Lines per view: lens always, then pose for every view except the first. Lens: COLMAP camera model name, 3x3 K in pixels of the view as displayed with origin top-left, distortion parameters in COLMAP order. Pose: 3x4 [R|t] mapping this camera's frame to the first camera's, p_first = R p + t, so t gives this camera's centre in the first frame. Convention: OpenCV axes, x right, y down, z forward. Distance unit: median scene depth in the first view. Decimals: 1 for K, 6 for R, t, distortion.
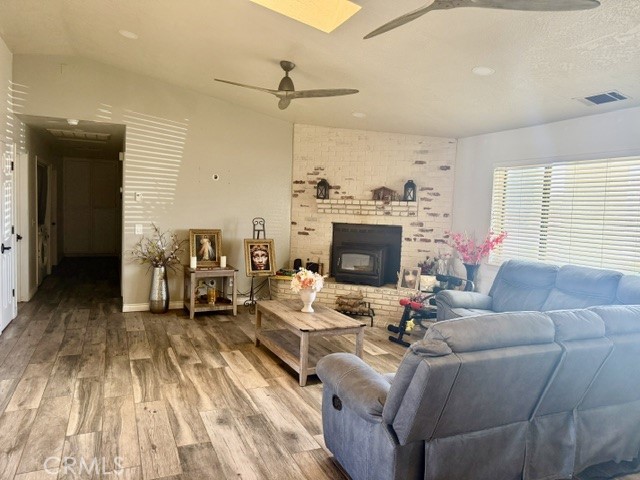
lens RADIAL K [[446.2, 0, 320.0], [0, 446.2, 240.0], [0, 0, 1]] dist [-0.000496, -0.004615]
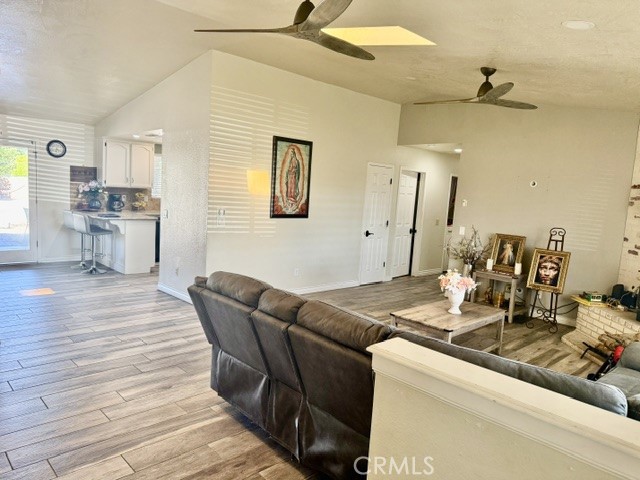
lens RADIAL K [[440.3, 0, 313.0], [0, 440.3, 240.8], [0, 0, 1]] dist [0.093205, -0.113696]
pose [[0.317163, 0.087528, -0.944323, 0.580439], [-0.117811, 0.991655, 0.052347, -0.011658], [0.941025, 0.094649, 0.324829, 0.249172]]
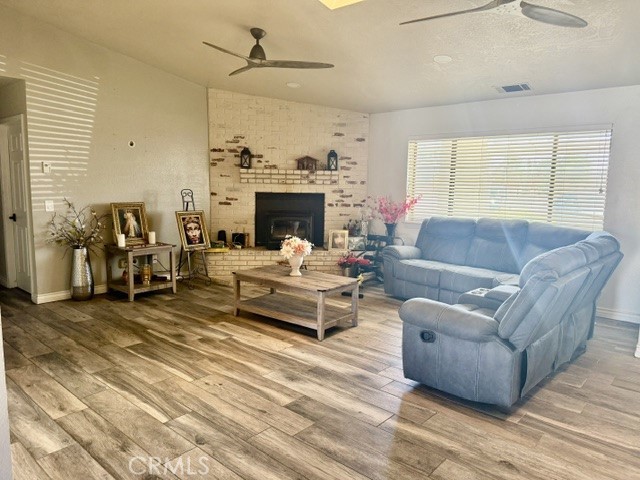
lens RADIAL K [[448.5, 0, 320.0], [0, 448.5, 240.0], [0, 0, 1]] dist [0.001842, -0.007787]
pose [[0.910897, -0.072965, 0.406131, -0.283829], [0.045397, 0.995988, 0.077119, -0.001814], [-0.410129, -0.051811, 0.910555, 0.007885]]
